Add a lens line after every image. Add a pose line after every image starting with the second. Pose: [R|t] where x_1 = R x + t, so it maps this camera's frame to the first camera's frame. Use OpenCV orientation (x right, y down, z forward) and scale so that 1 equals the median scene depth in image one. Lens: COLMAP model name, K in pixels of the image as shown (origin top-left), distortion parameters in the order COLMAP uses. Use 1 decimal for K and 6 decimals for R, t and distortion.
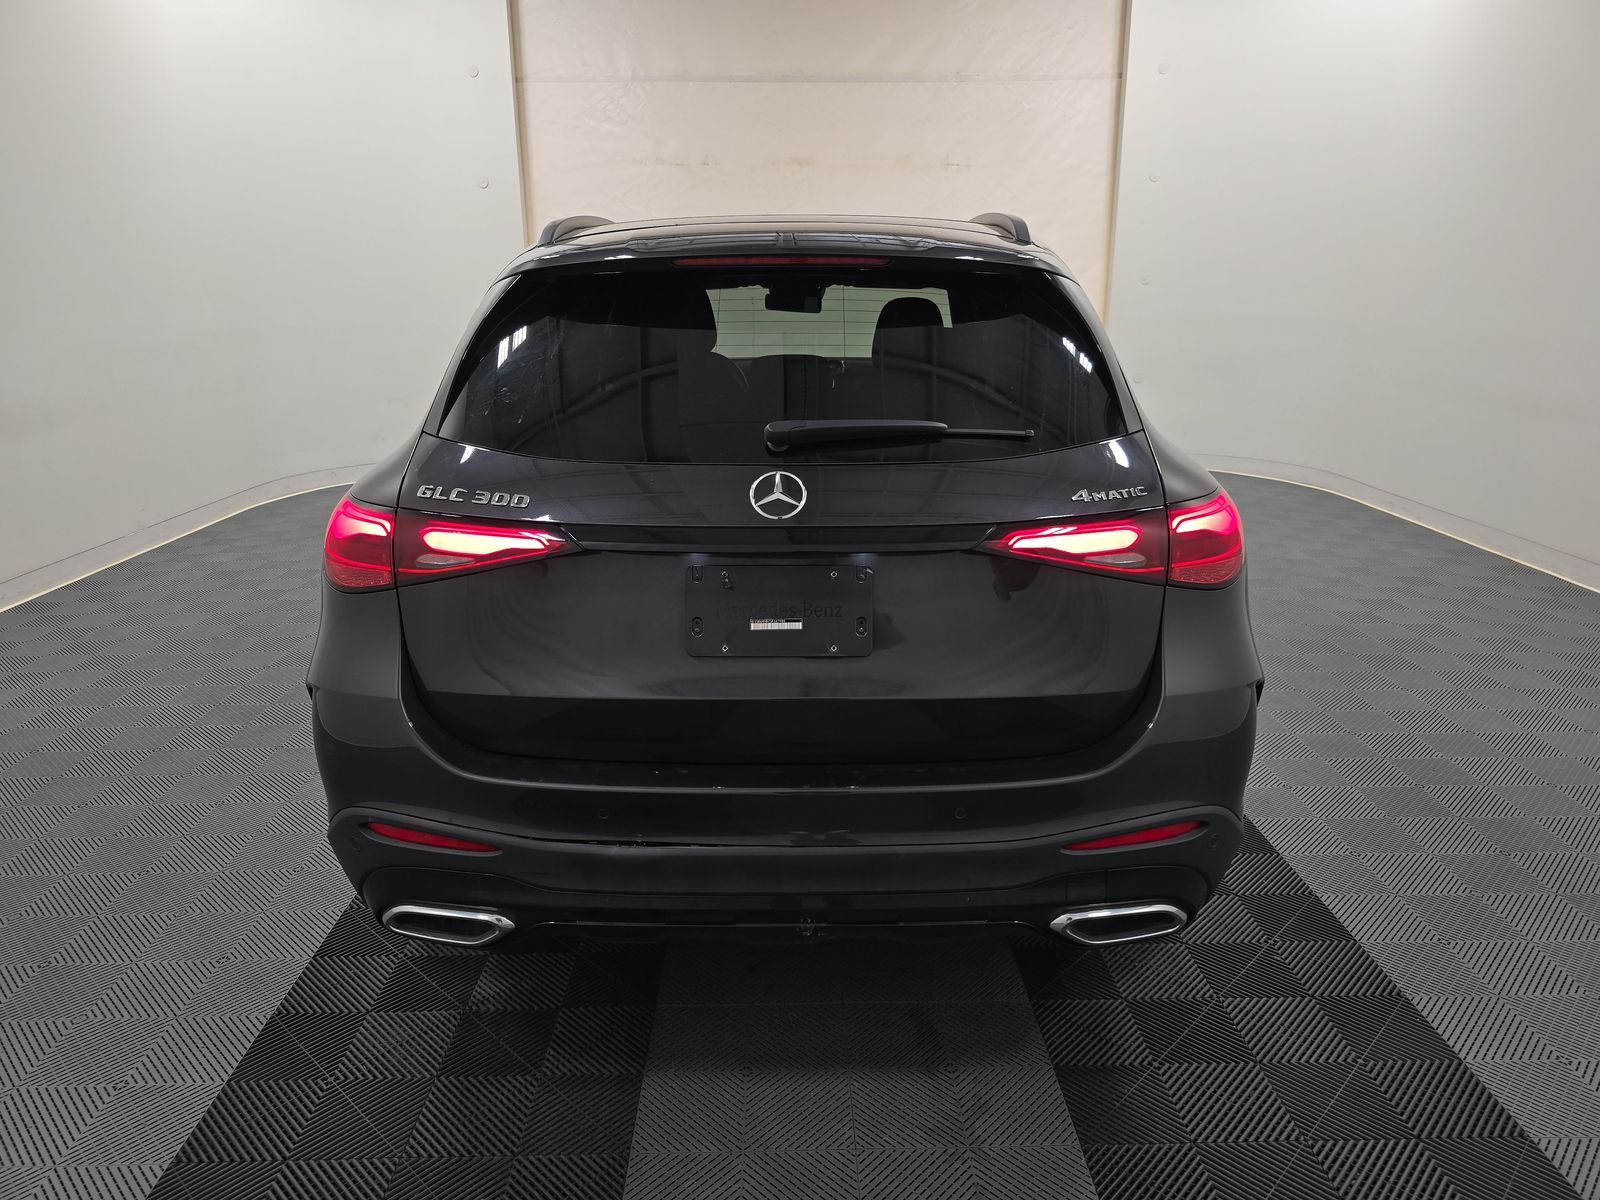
lens RADIAL K [[1097.0, 0, 802.3], [0, 1097.0, 618.6], [0, 0, 1]] dist [0.007202, 0.001710]
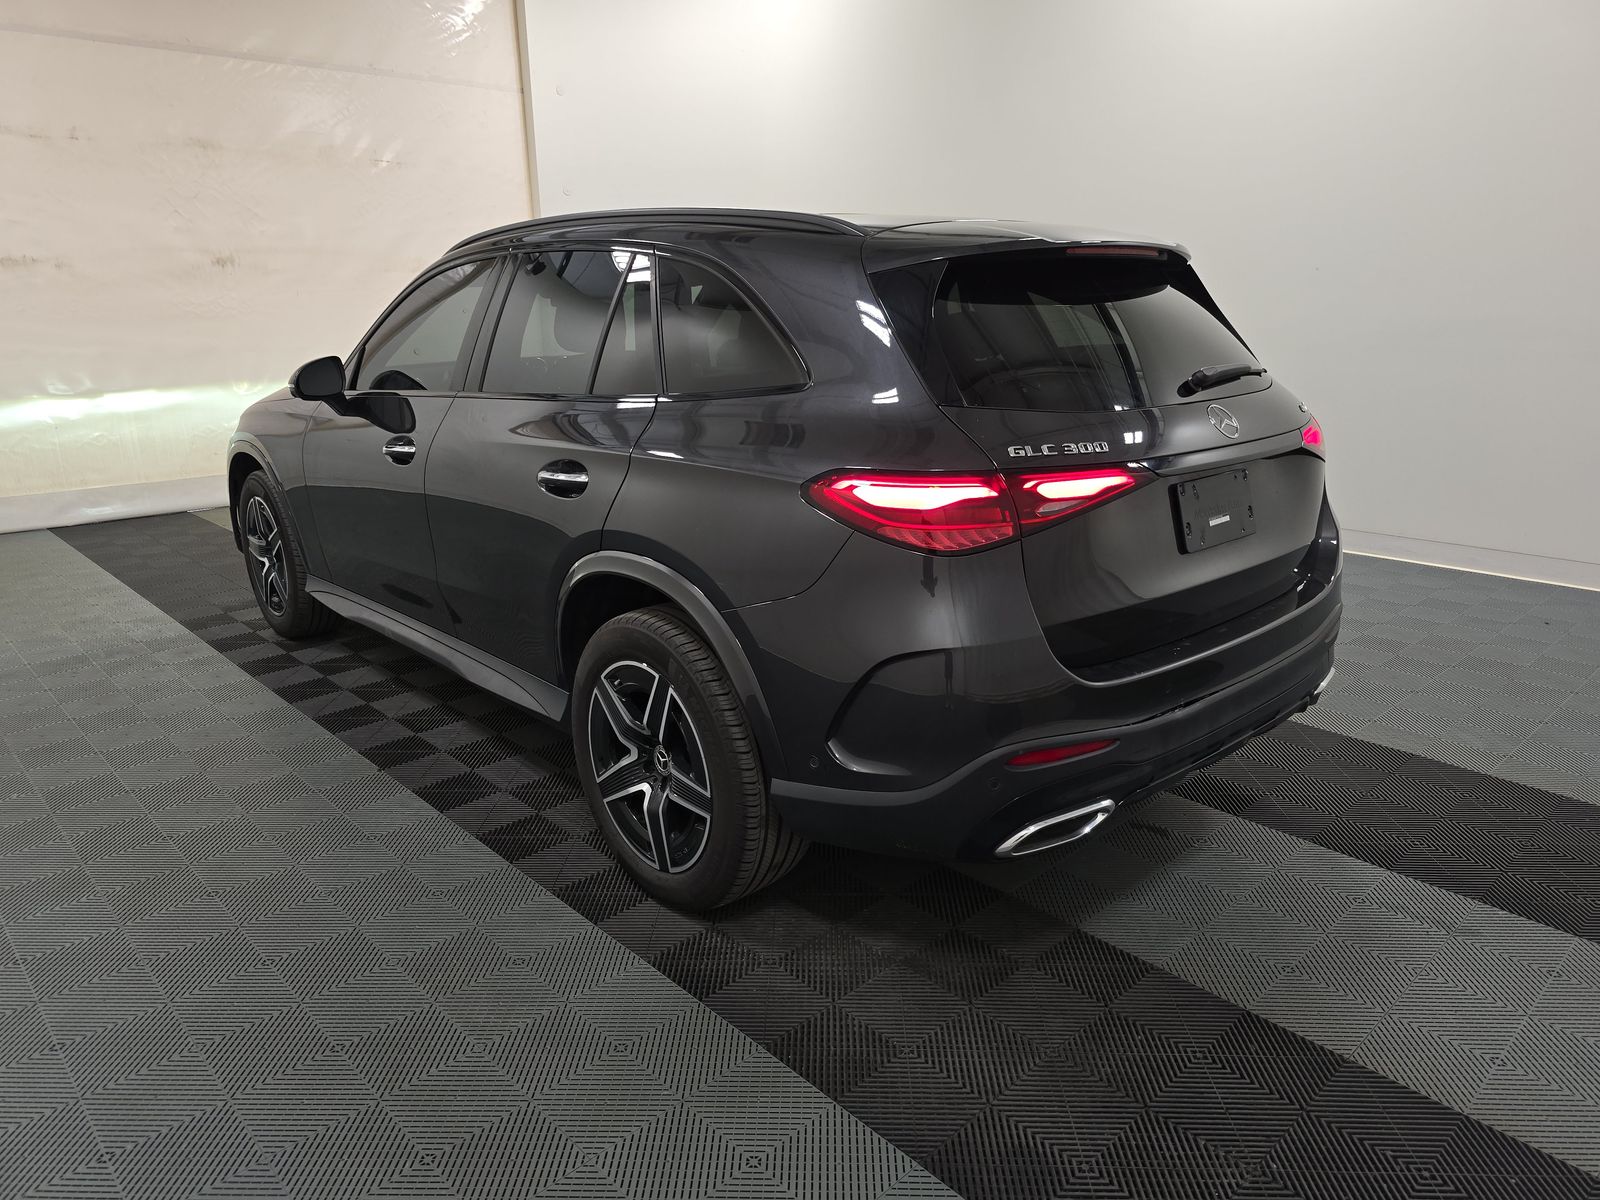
lens RADIAL K [[1109.3, 0, 794.0], [0, 1109.3, 598.1], [0, 0, 1]] dist [0.008154, -0.001112]
pose [[0.747109, -0.184003, 0.638726, -1.029918], [0.199144, 0.978744, 0.049019, -0.056122], [-0.634168, 0.090575, 0.767872, 0.227143]]
